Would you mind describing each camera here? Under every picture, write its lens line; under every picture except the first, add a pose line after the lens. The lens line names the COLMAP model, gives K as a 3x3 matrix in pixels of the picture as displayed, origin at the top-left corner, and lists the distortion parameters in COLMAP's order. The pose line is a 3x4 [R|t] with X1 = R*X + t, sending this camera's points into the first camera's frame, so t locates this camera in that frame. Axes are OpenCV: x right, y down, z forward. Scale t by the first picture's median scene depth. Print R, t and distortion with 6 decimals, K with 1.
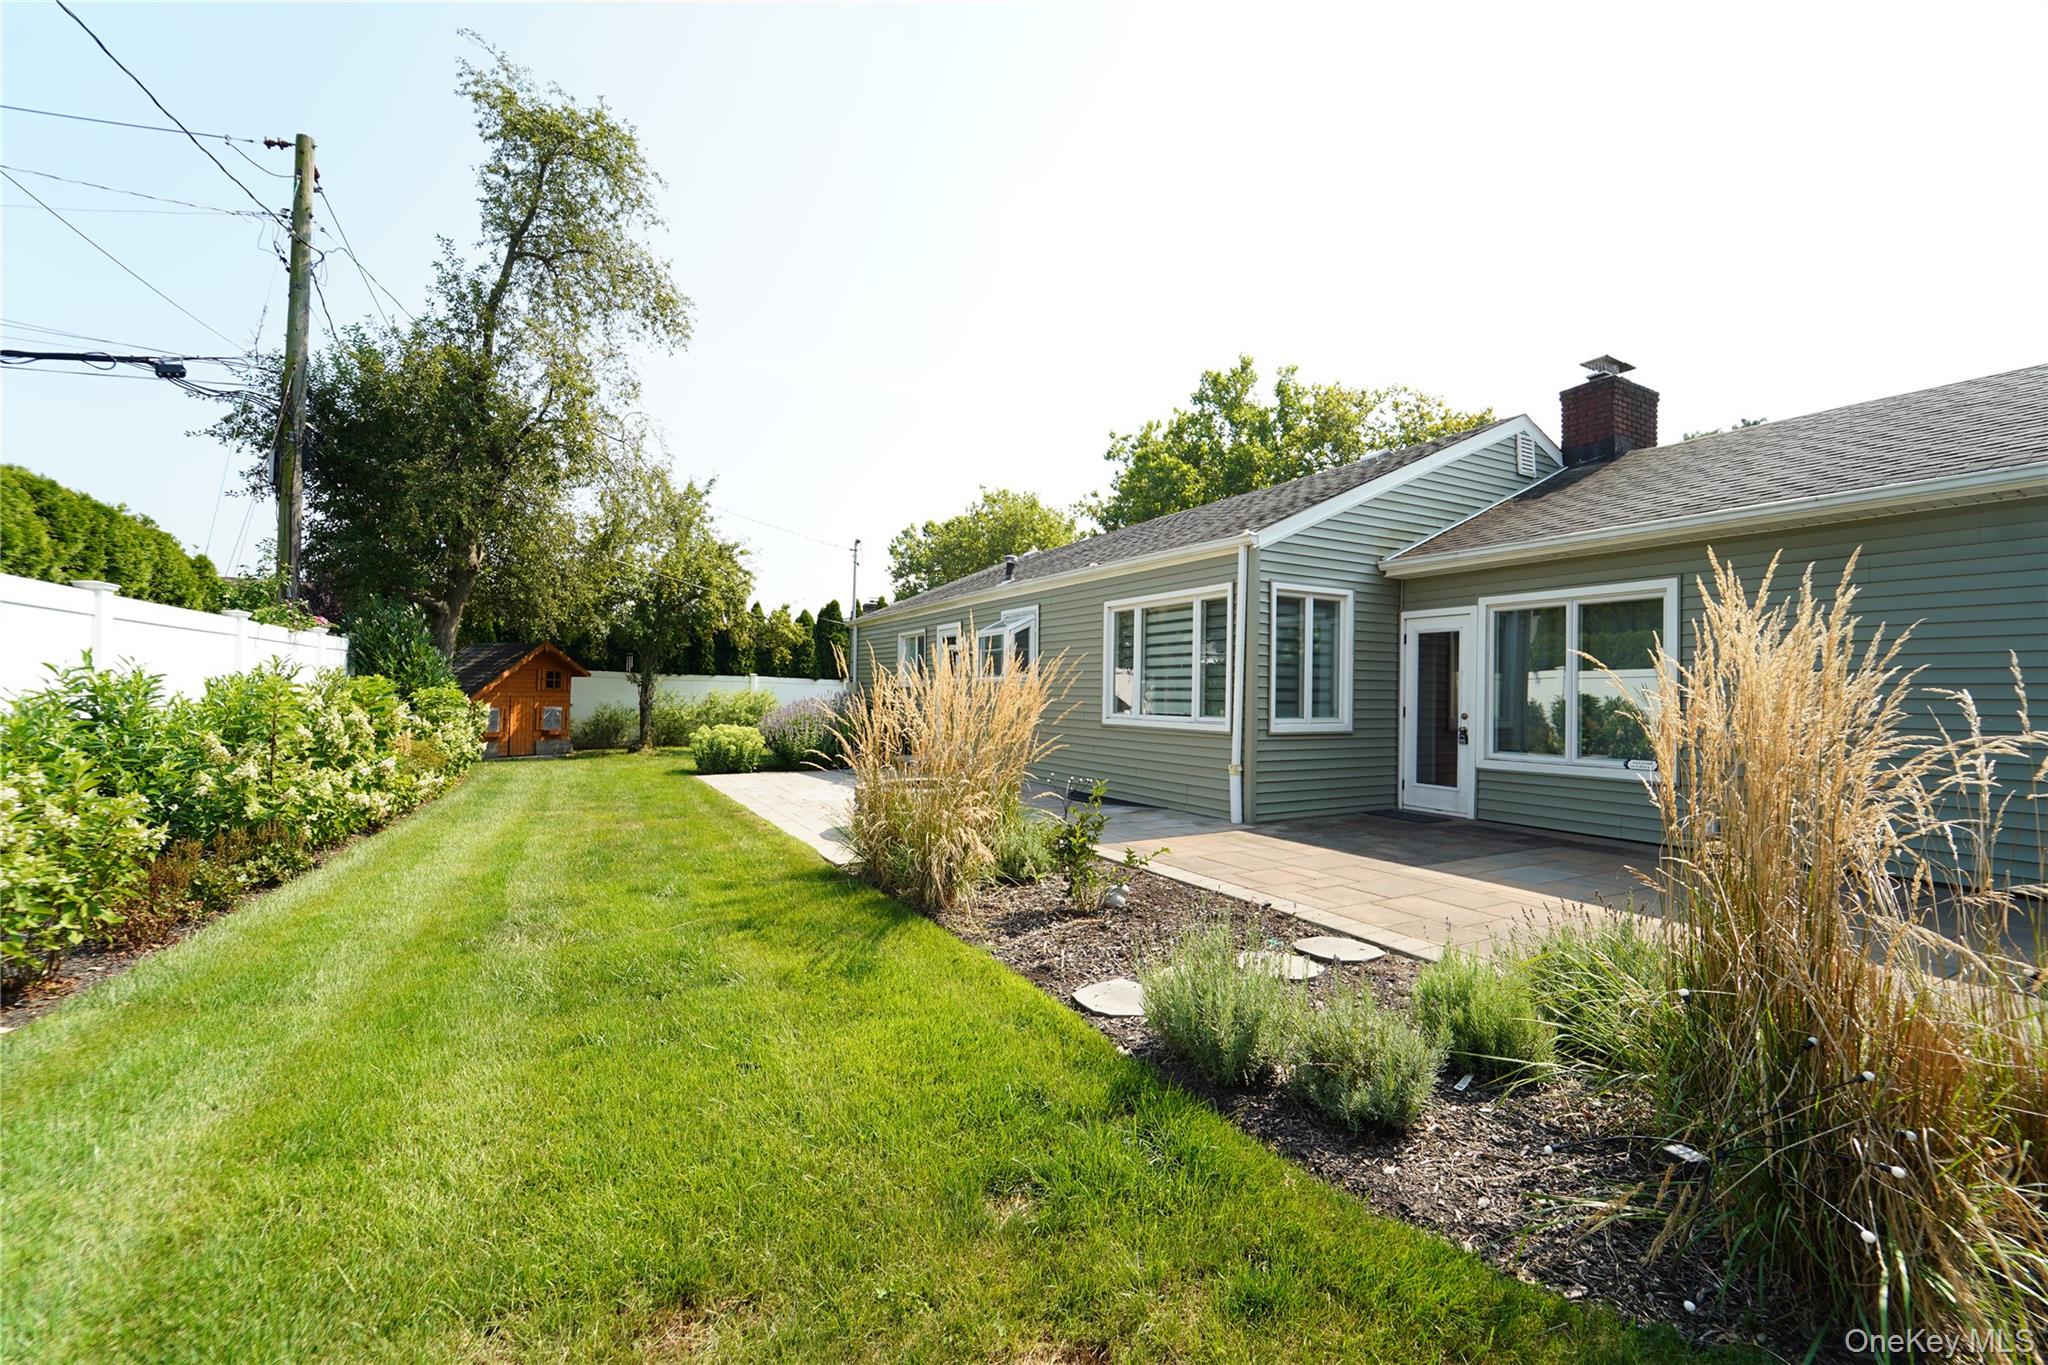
lens RADIAL K [[848.0, 0, 1029.2], [0, 848.0, 697.8], [0, 0, 1]] dist [-0.021878, 0.000058]
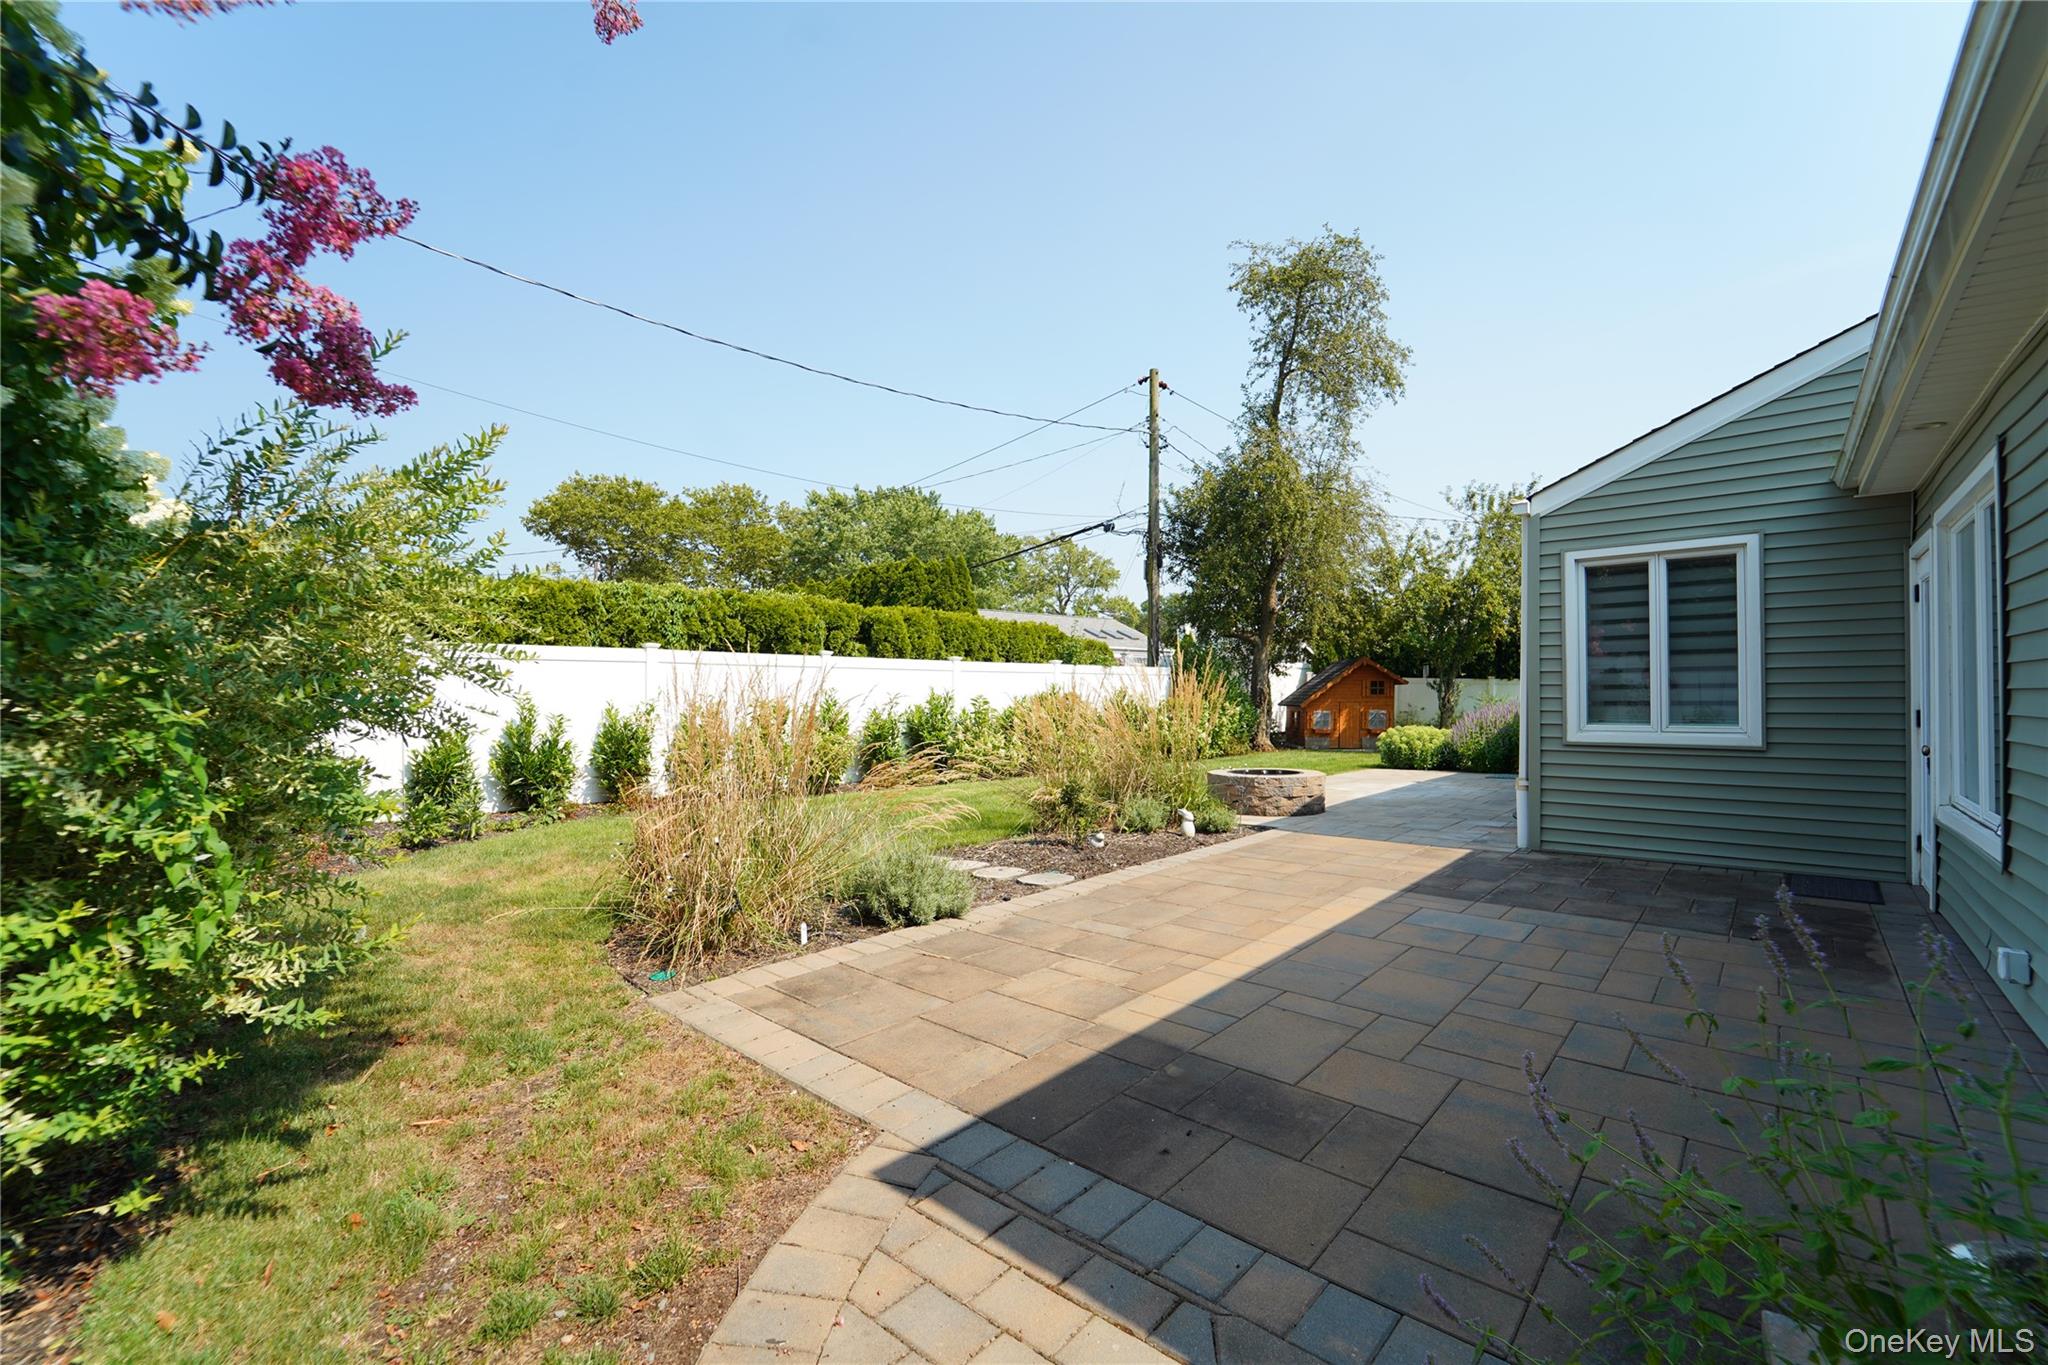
lens RADIAL K [[848.0, 0, 1022.7], [0, 848.0, 683.8], [0, 0, 1]] dist [-0.021878, 0.000058]
pose [[0.331466, -0.030279, -0.942981, 0.293067], [0.010786, 0.999541, -0.028304, 0.001150], [0.943405, -0.000789, 0.331641, 0.084809]]
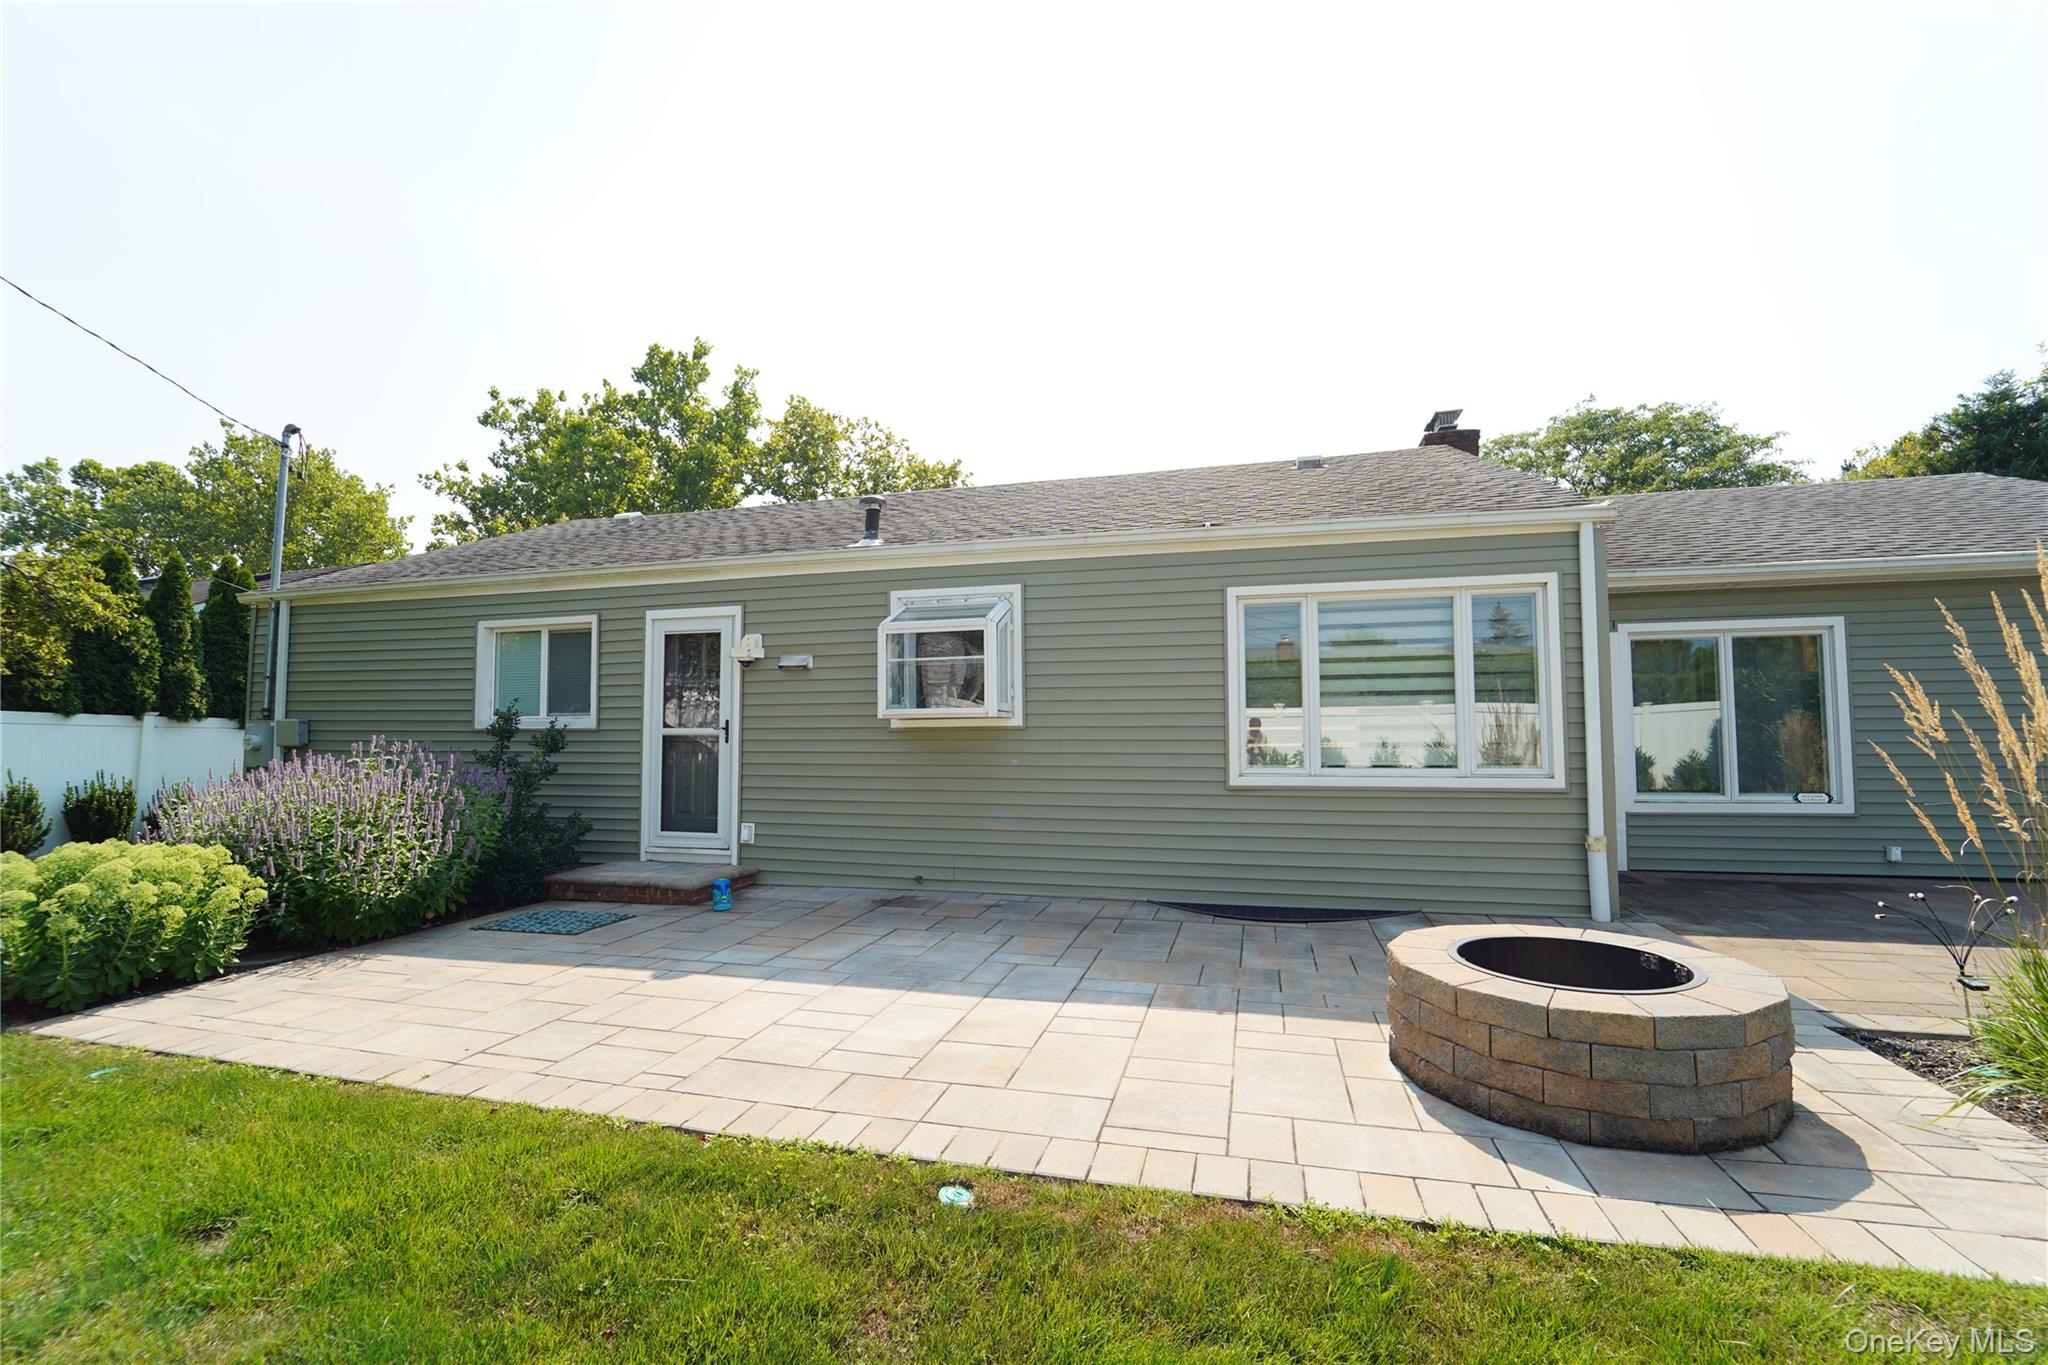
lens RADIAL K [[848.0, 0, 1021.6], [0, 848.0, 695.0], [0, 0, 1]] dist [-0.021878, 0.000058]
pose [[0.696191, 0.022329, 0.717509, -0.134863], [0.014778, 0.998858, -0.045424, -0.002626], [-0.717704, 0.042227, 0.695067, 0.201756]]
